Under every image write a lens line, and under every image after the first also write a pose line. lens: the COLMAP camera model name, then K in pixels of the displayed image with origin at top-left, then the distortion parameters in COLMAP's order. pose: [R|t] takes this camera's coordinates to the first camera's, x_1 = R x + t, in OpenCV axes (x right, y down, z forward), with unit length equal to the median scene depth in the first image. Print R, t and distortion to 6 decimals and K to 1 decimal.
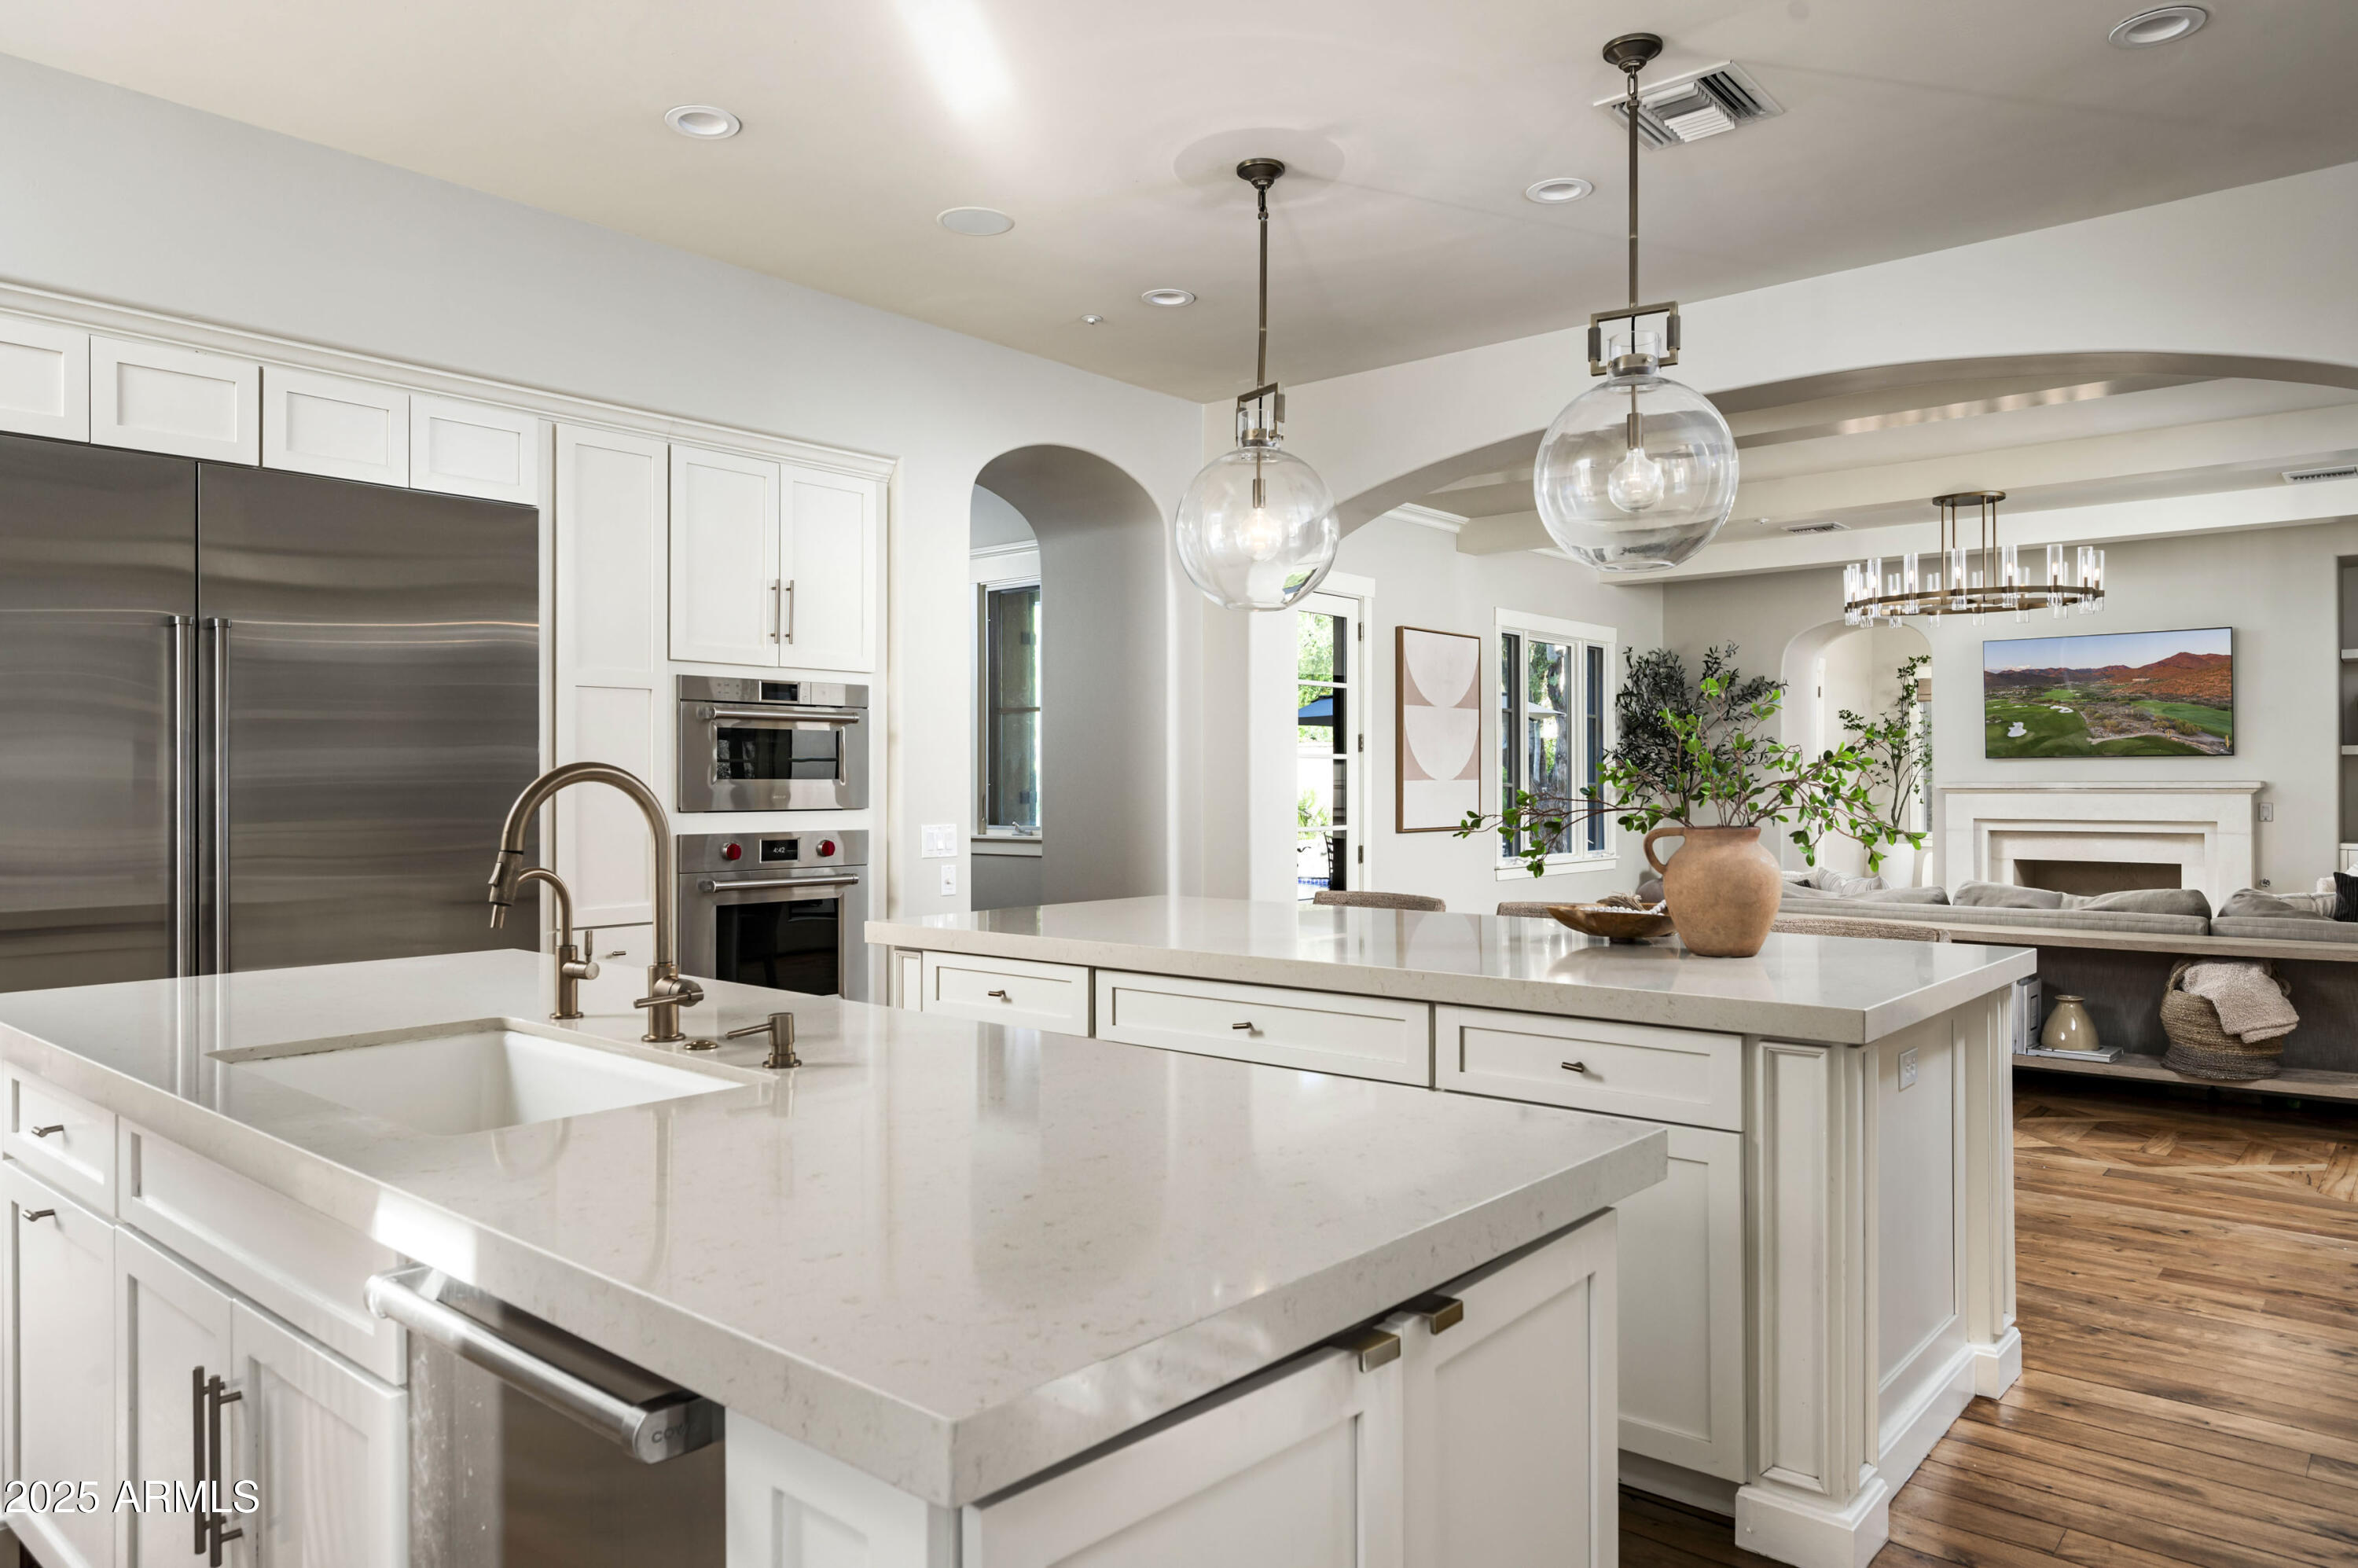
lens RADIAL K [[1523.6, 0, 1172.1], [0, 1523.6, 776.0], [0, 0, 1]] dist [0.008429, 0.002887]
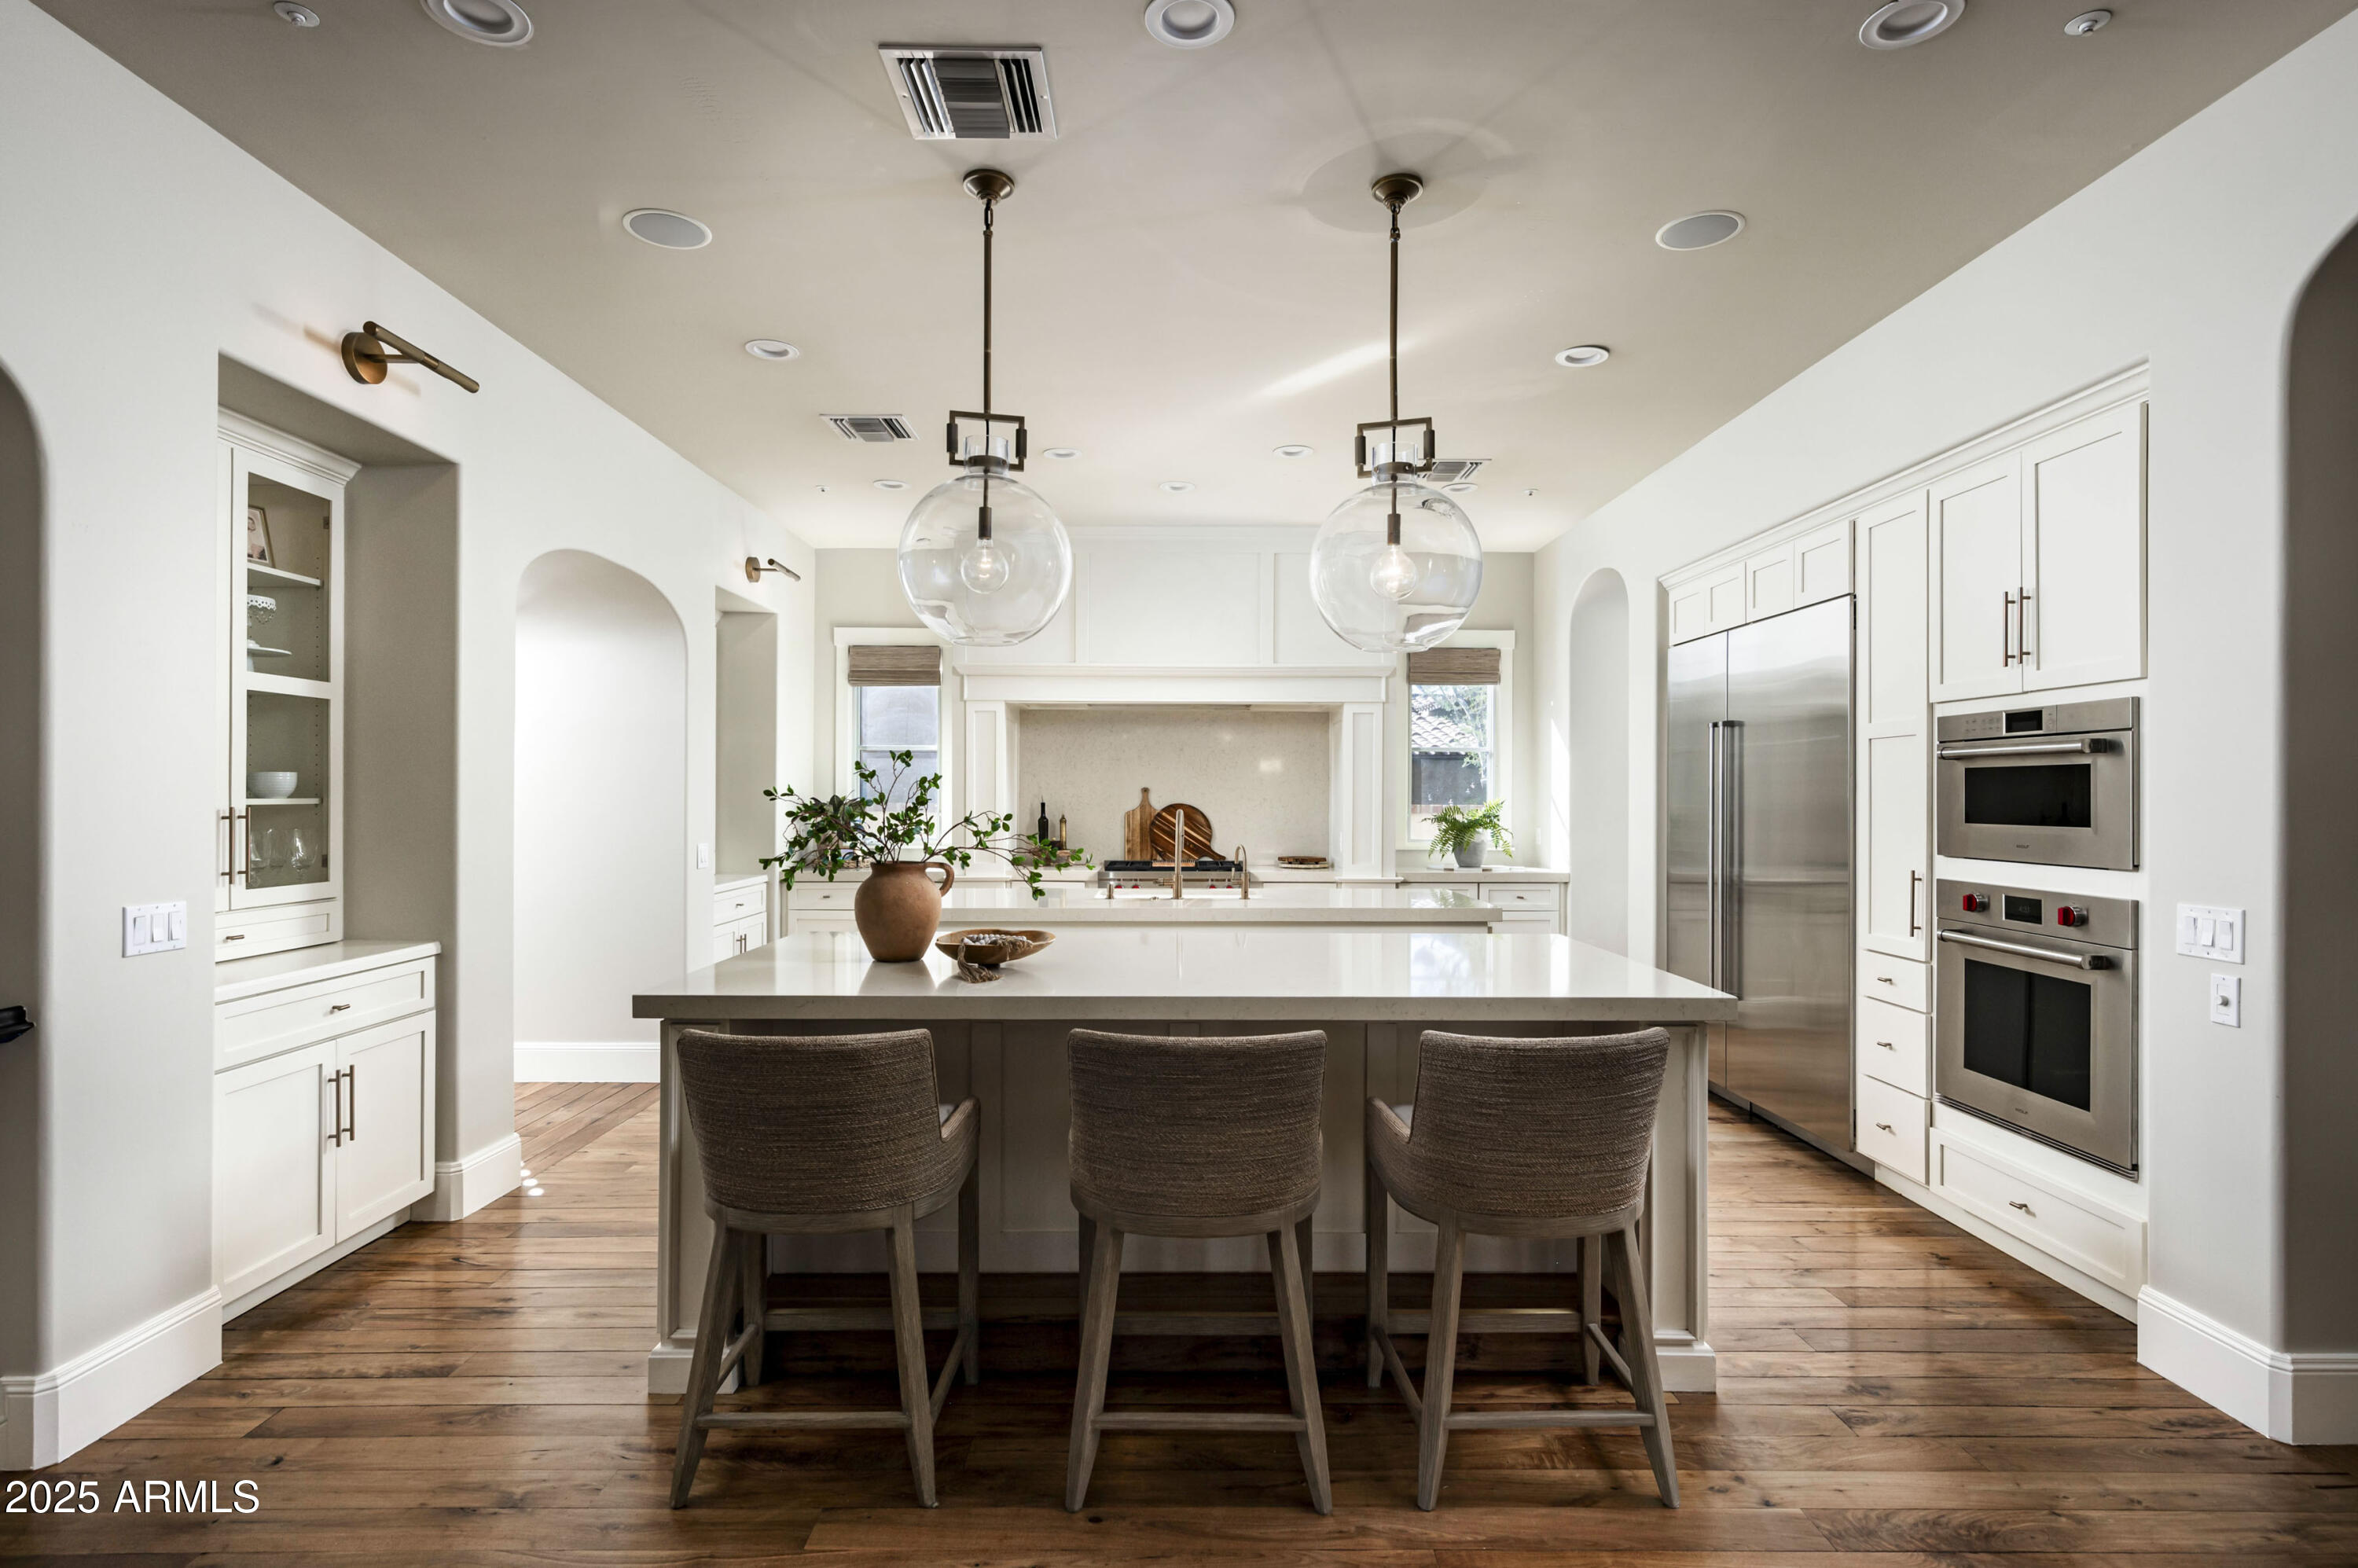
lens RADIAL K [[1151.1, 0, 1173.6], [0, 1151.1, 786.3], [0, 0, 1]] dist [-0.002926, 0.000219]
pose [[-0.751018, -0.006926, -0.660245, 0.257294], [-0.002785, 0.999969, -0.007321, -0.006747], [0.660275, -0.003659, -0.751015, 0.583719]]
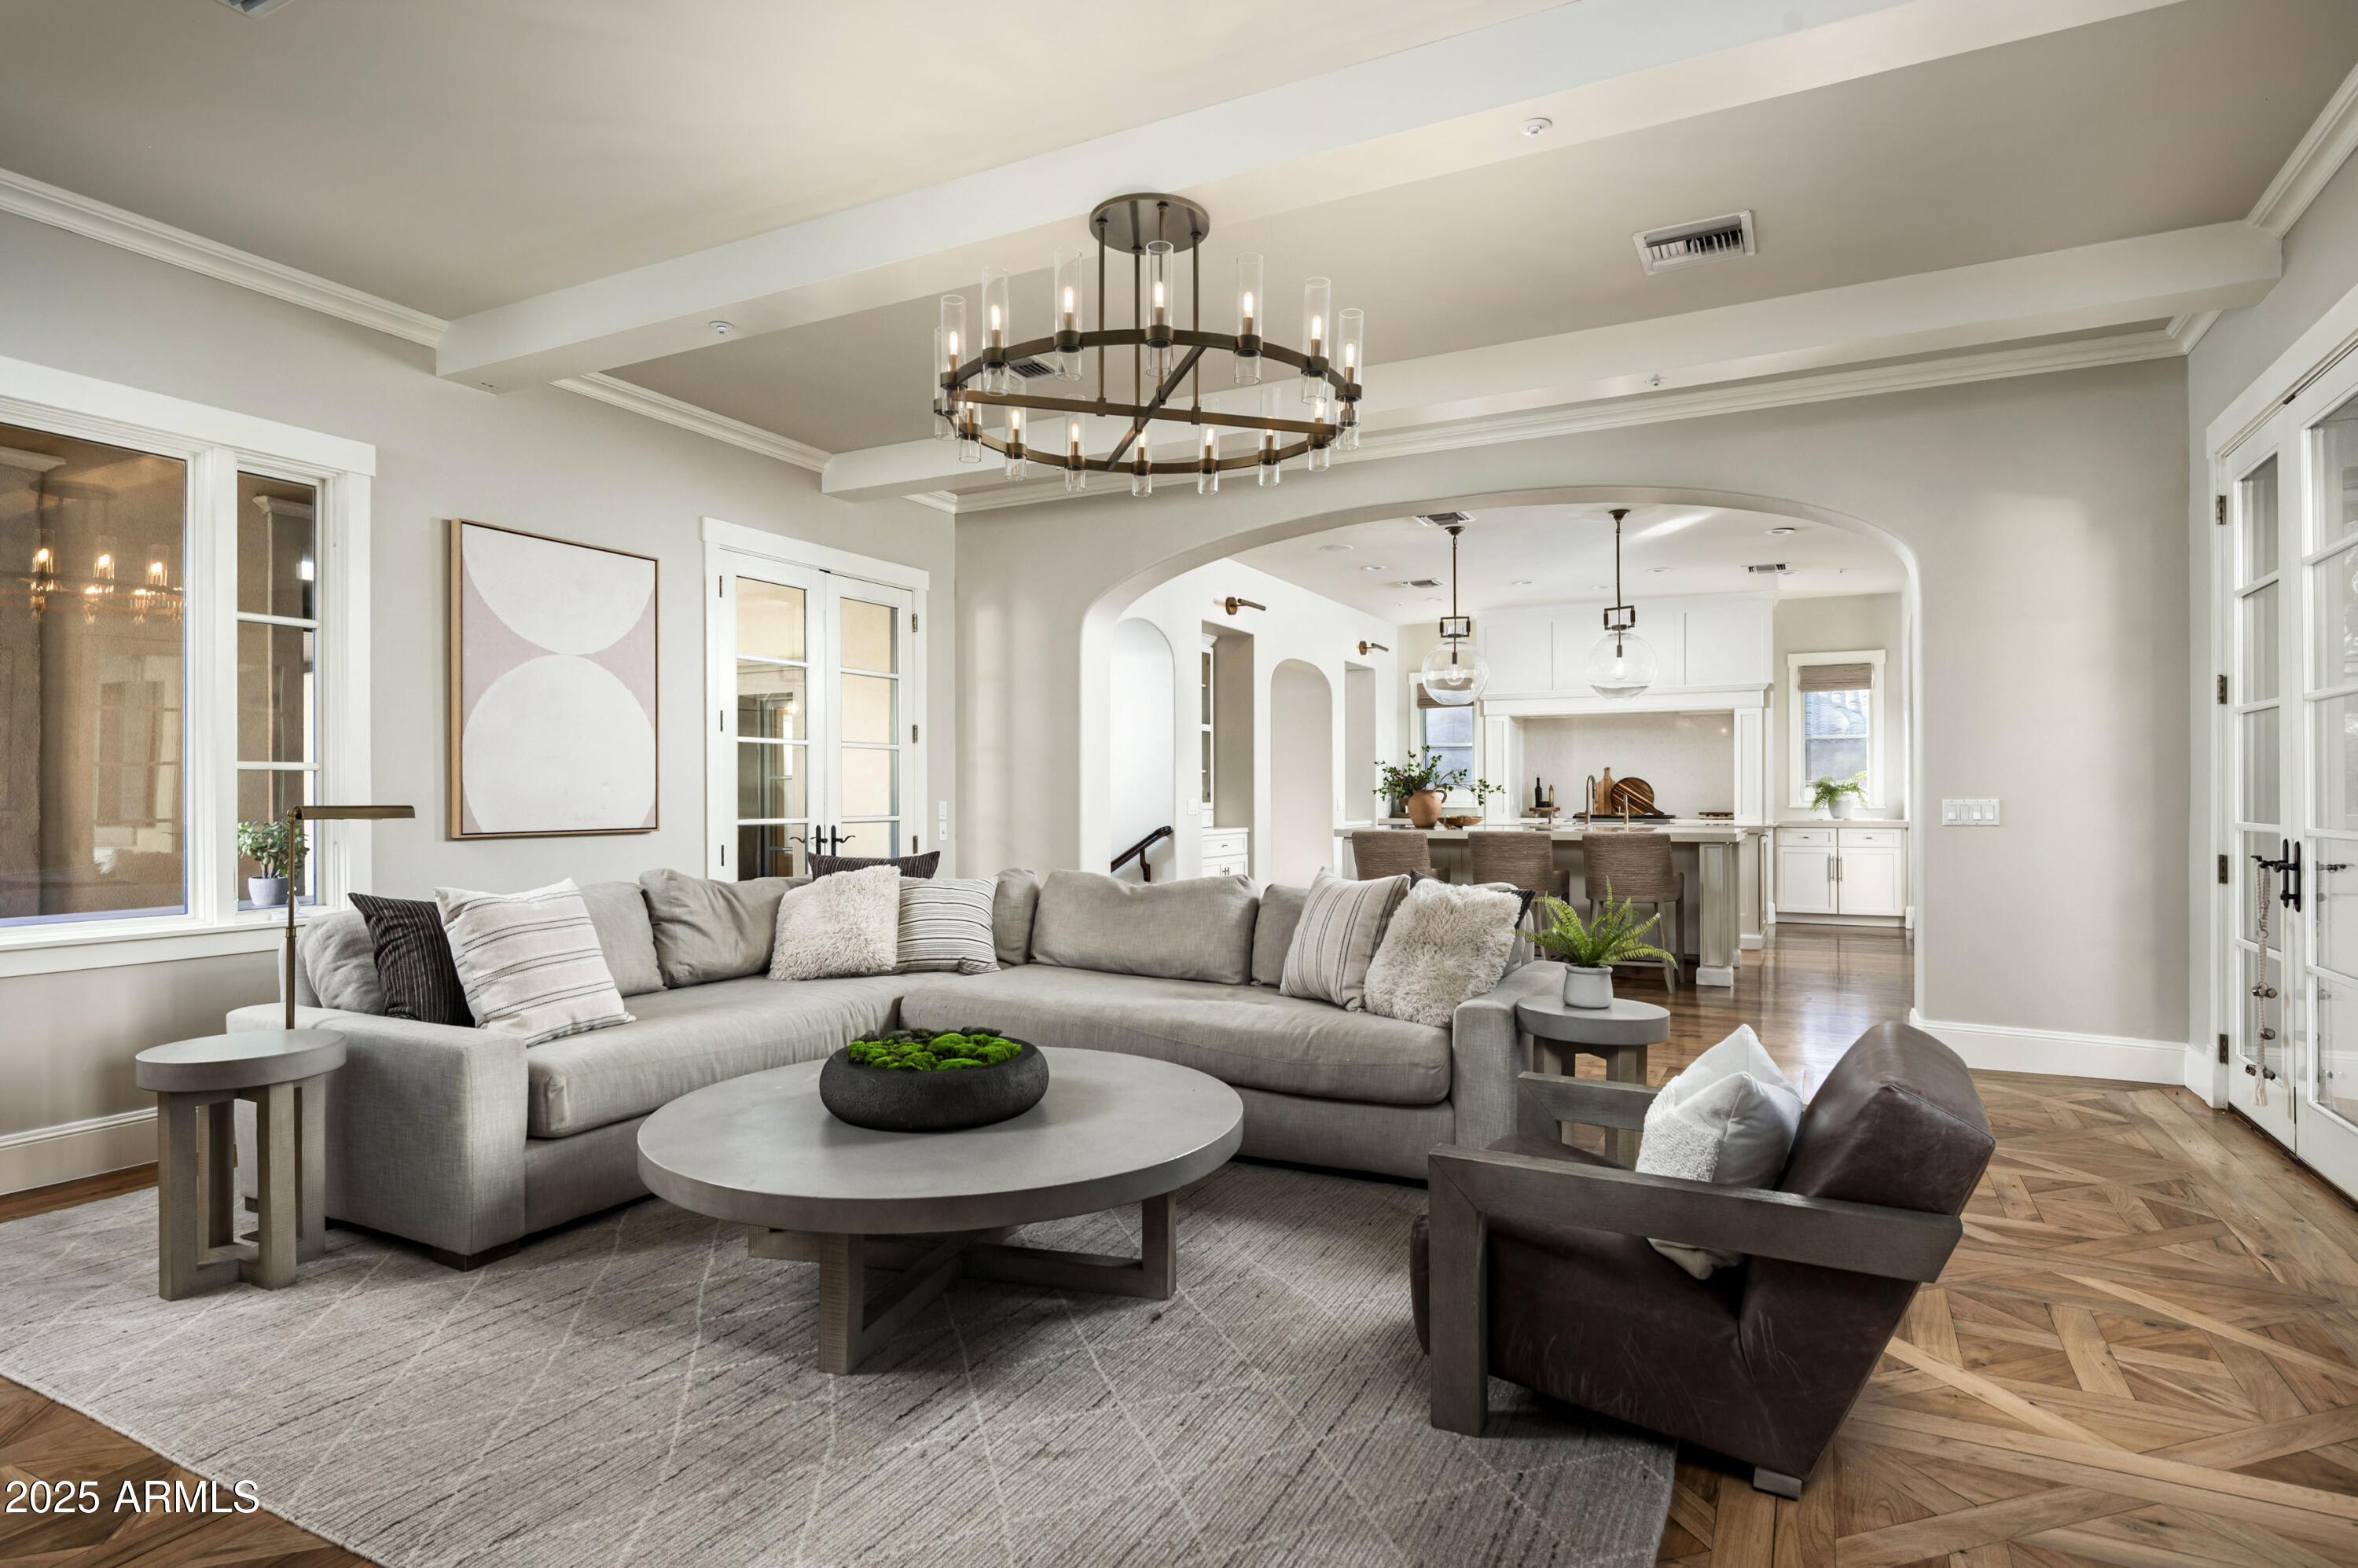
lens RADIAL K [[1237.0, 0, 1183.2], [0, 1237.0, 787.4], [0, 0, 1]] dist [-0.002533, -0.000116]
pose [[-0.972022, 0.000495, -0.234890, 0.469586], [0.002027, 0.999978, -0.006282, 0.015060], [0.234881, -0.006582, -0.972002, 1.089685]]
